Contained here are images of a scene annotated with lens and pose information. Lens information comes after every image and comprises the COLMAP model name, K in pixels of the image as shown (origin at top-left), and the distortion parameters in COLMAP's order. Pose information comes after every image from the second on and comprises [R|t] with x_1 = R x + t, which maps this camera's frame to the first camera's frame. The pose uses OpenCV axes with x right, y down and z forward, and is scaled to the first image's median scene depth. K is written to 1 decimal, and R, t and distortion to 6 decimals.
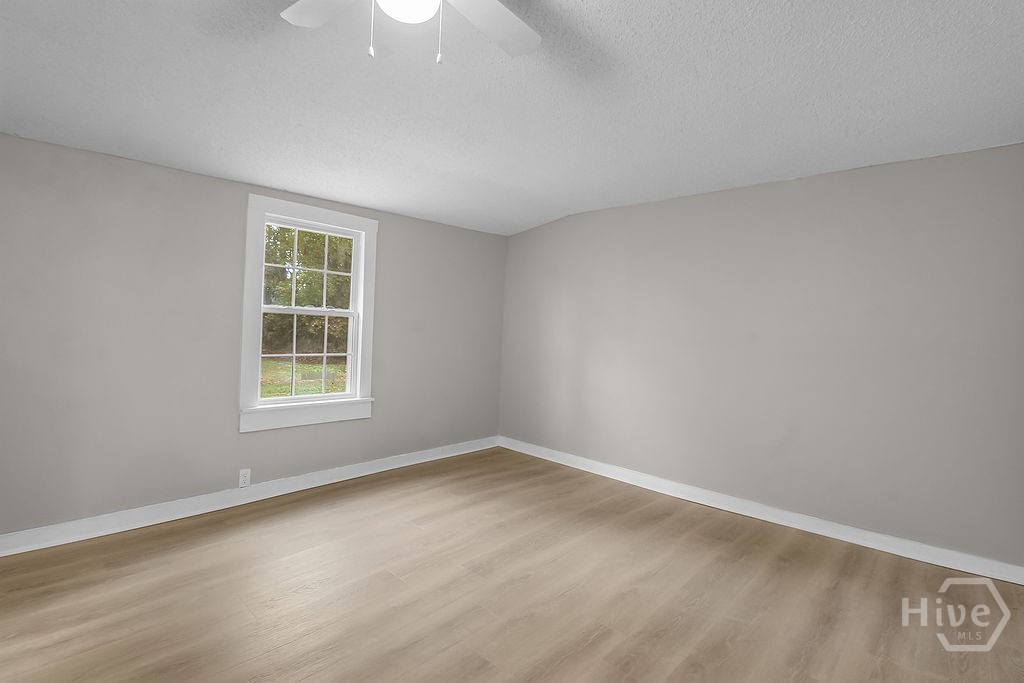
lens RADIAL K [[515.4, 0, 508.6], [0, 515.4, 324.0], [0, 0, 1]] dist [0.001179, -0.015204]
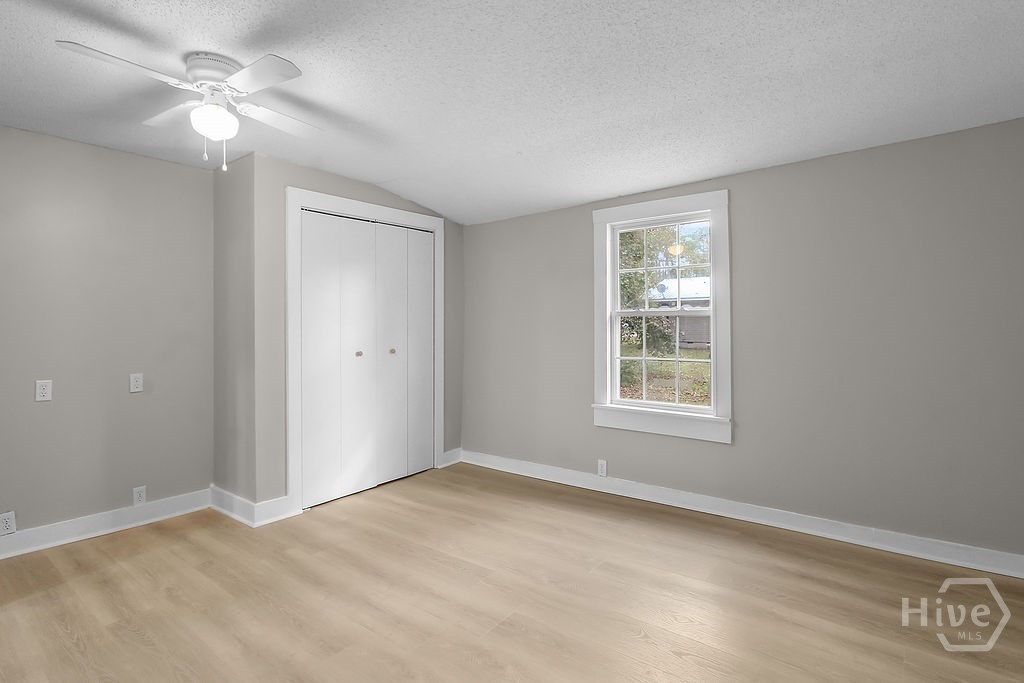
lens RADIAL K [[515.4, 0, 508.6], [0, 515.4, 324.0], [0, 0, 1]] dist [0.001179, -0.015204]
pose [[0.052095, -0.039302, -0.997868, 0.581705], [0.013609, 0.999160, -0.038642, 0.031654], [0.998549, -0.011567, 0.052586, 0.742542]]
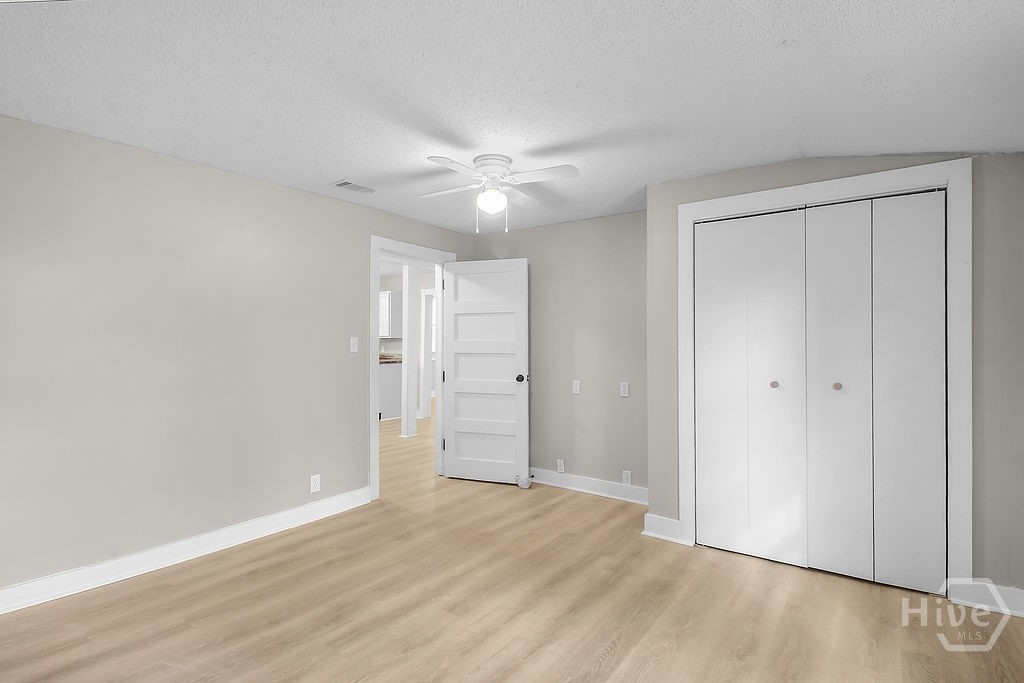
lens RADIAL K [[482.4, 0, 482.0], [0, 482.4, 340.4], [0, 0, 1]] dist [0.001010, -0.009170]
pose [[-0.995690, -0.040342, -0.083515, 0.001875], [-0.039252, 0.999122, -0.014656, 0.004947], [0.084033, -0.011315, -0.996399, 1.258497]]
